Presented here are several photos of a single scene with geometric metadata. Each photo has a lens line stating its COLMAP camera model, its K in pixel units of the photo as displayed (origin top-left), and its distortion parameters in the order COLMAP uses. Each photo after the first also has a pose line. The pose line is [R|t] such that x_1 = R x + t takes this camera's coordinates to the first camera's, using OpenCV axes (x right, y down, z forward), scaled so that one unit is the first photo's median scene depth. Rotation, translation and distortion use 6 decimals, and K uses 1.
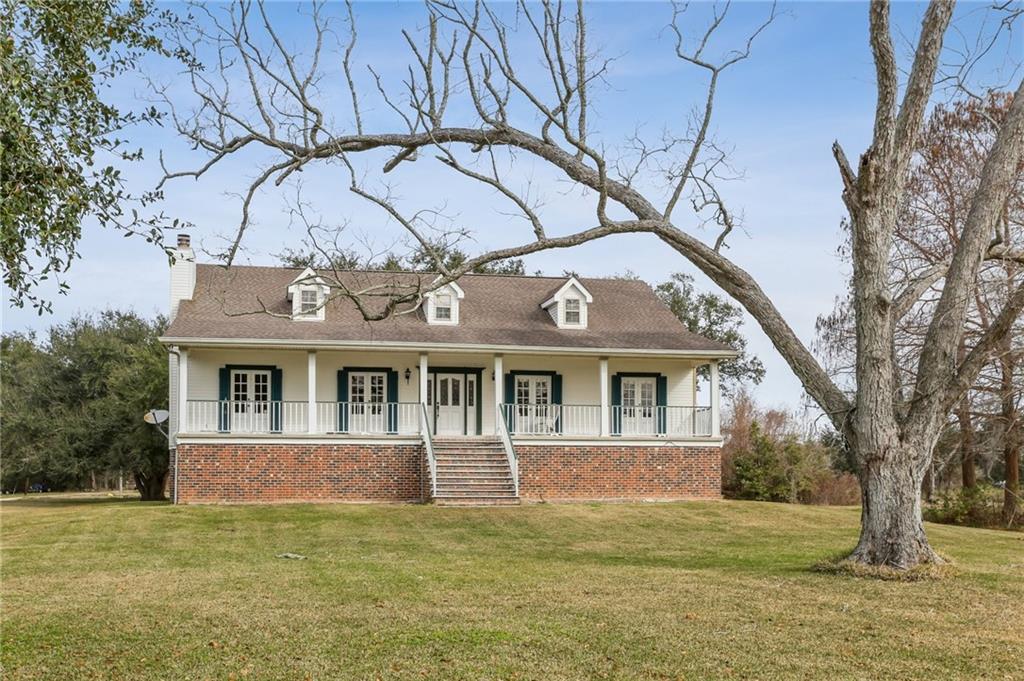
lens RADIAL K [[1113.7, 0, 506.7], [0, 1113.7, 366.6], [0, 0, 1]] dist [0.006318, 0.000000]
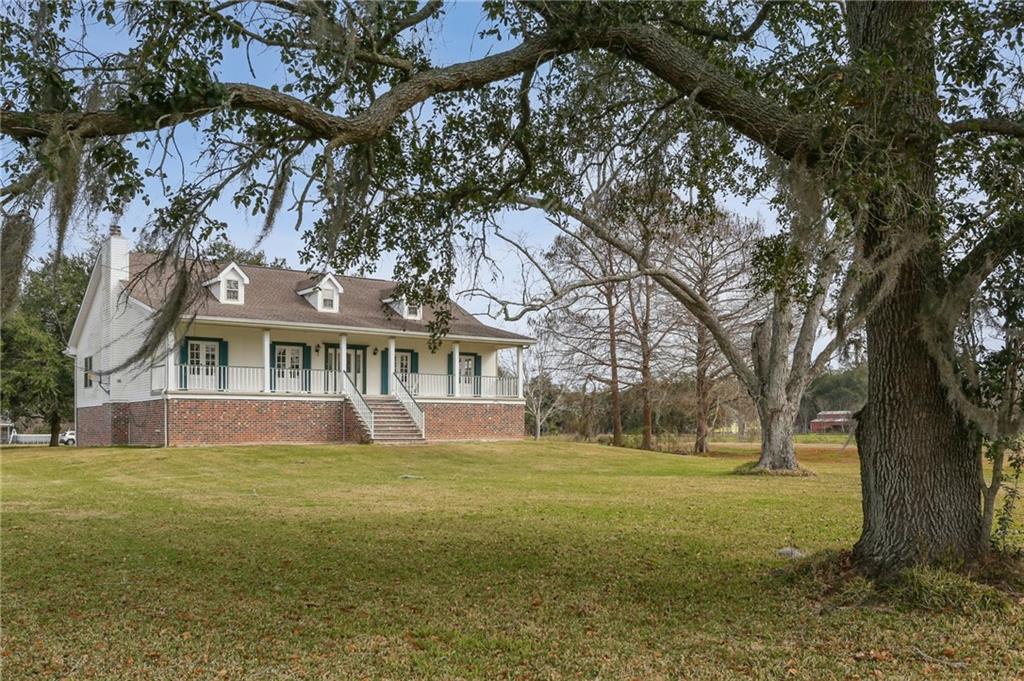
lens RADIAL K [[896.4, 0, 501.6], [0, 896.4, 346.8], [0, 0, 1]] dist [-0.010910, 0.001194]
pose [[0.901624, 0.034887, 0.431110, -0.359842], [-0.038607, 0.999254, -0.000121, -0.003596], [-0.430793, -0.016535, 0.902299, -0.070254]]
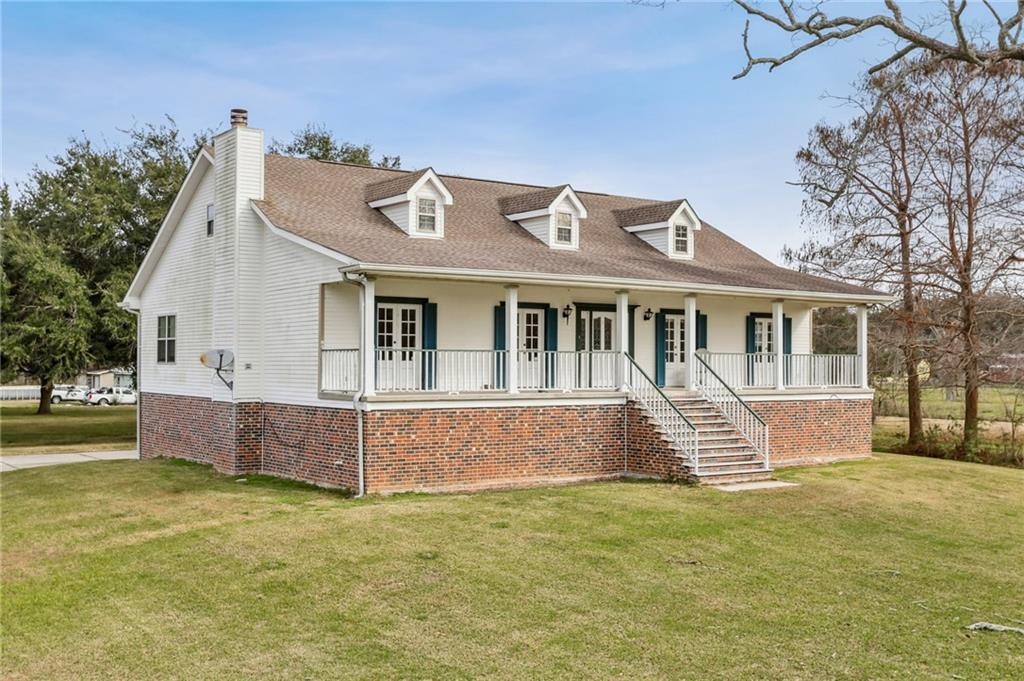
lens RADIAL K [[1113.7, 0, 514.5], [0, 1113.7, 299.6], [0, 0, 1]] dist [0.006318, 0.000000]
pose [[0.915764, 0.027044, 0.400805, -0.454394], [-0.043806, 0.998504, 0.032714, -0.027357], [-0.399321, -0.047515, 0.915579, 0.279957]]
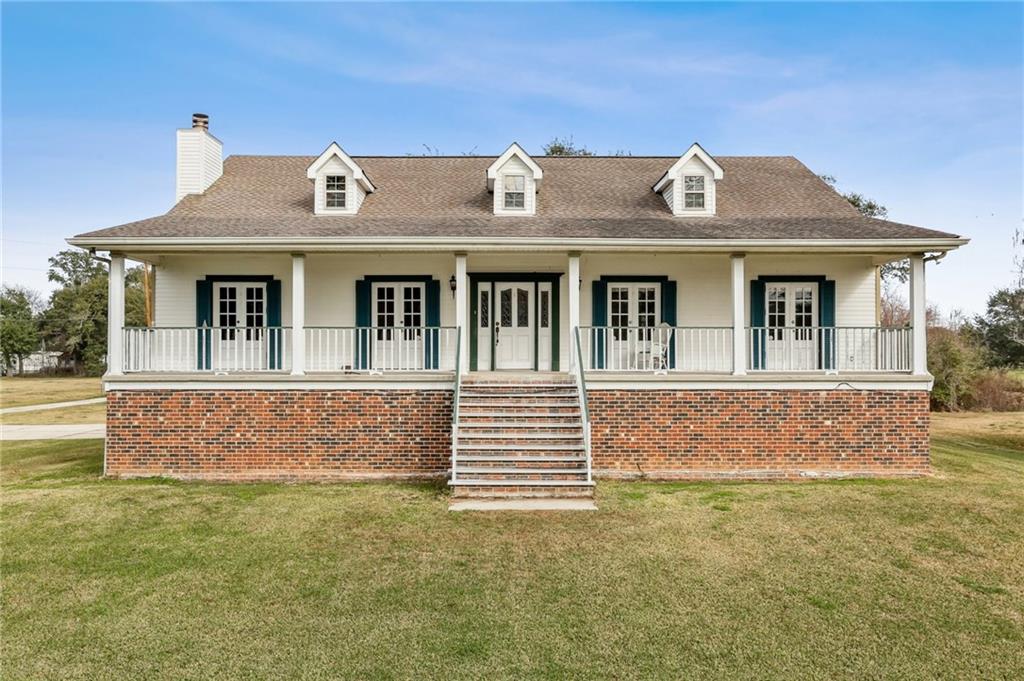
lens RADIAL K [[820.0, 0, 505.9], [0, 820.0, 320.2], [0, 0, 1]] dist [0.010389, 0.005701]
pose [[0.980383, -0.007082, -0.196974, 0.048211], [0.018821, 0.998151, 0.057792, 0.000301], [0.196200, -0.060365, 0.978704, 0.498845]]
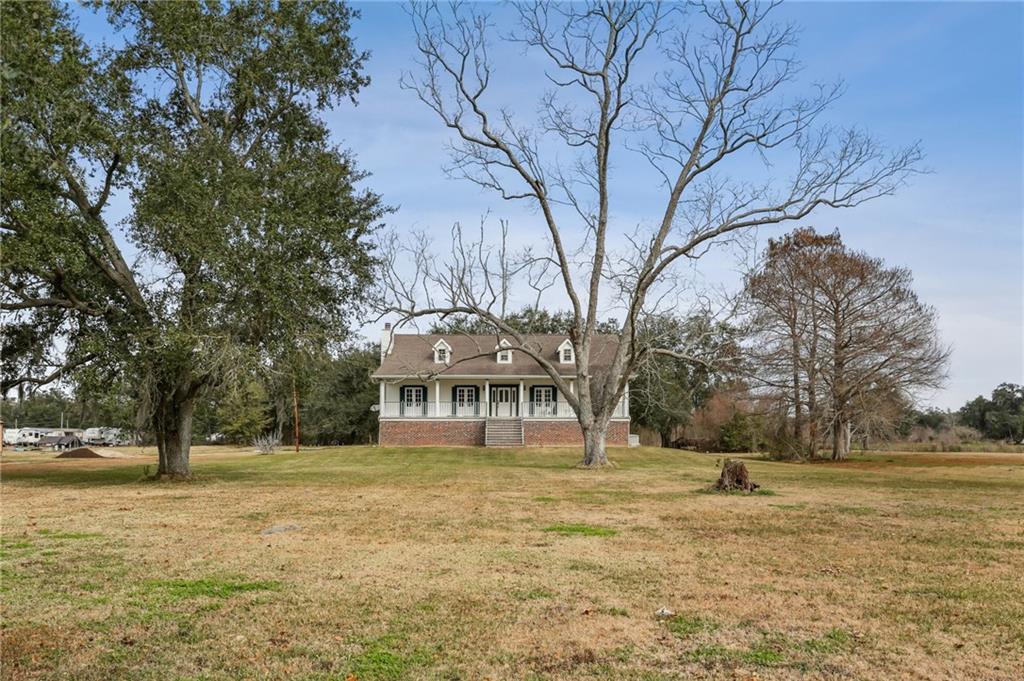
lens RADIAL K [[820.0, 0, 511.2], [0, 820.0, 339.2], [0, 0, 1]] dist [0.010389, 0.005701]
pose [[0.981531, -0.022485, -0.189978, 0.274235], [0.018906, 0.999608, -0.020629, -0.055461], [0.190367, 0.016656, 0.981572, -0.572825]]
